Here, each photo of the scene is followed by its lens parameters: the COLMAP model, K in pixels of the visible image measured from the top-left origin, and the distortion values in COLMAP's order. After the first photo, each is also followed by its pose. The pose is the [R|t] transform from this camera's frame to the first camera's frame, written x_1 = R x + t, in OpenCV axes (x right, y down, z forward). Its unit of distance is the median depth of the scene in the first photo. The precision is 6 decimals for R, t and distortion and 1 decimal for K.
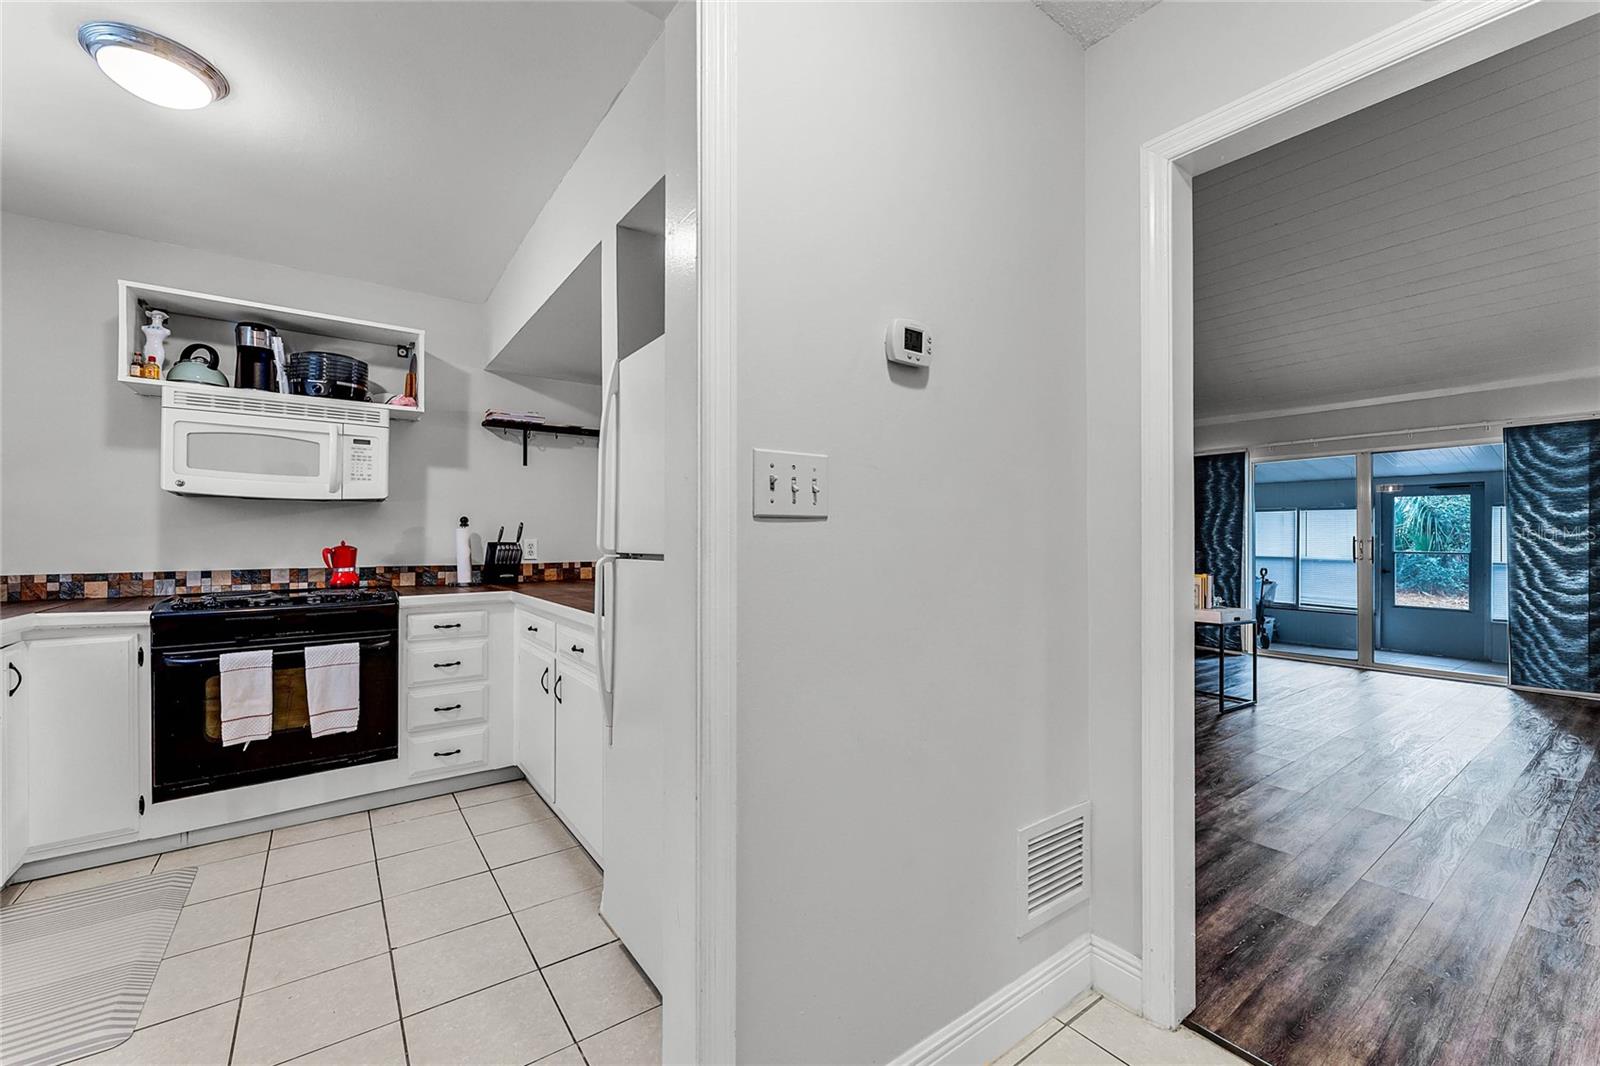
lens RADIAL K [[657.8, 0, 799.6], [0, 657.8, 522.4], [0, 0, 1]] dist [0.000448, -0.000214]
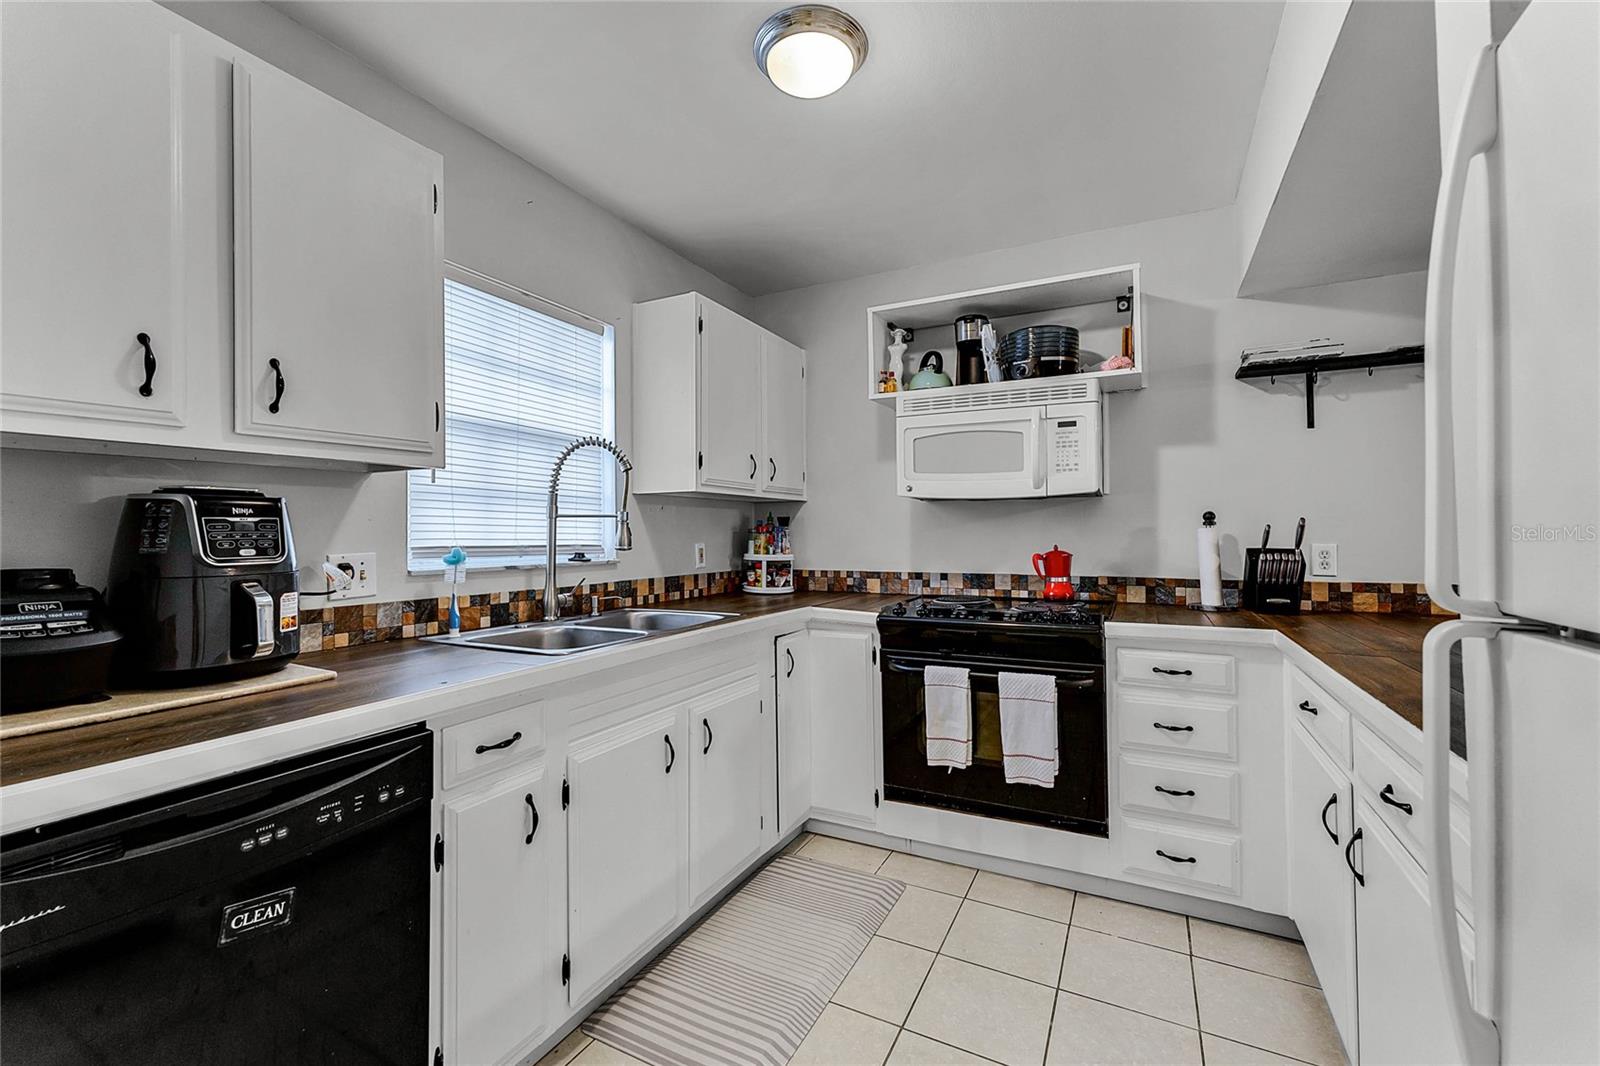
lens RADIAL K [[657.8, 0, 799.6], [0, 657.8, 522.4], [0, 0, 1]] dist [0.000448, -0.000214]
pose [[0.447228, -0.016692, -0.894264, -0.089948], [0.024941, 0.999670, -0.006186, -0.004087], [0.894072, -0.019538, 0.447497, 0.344435]]
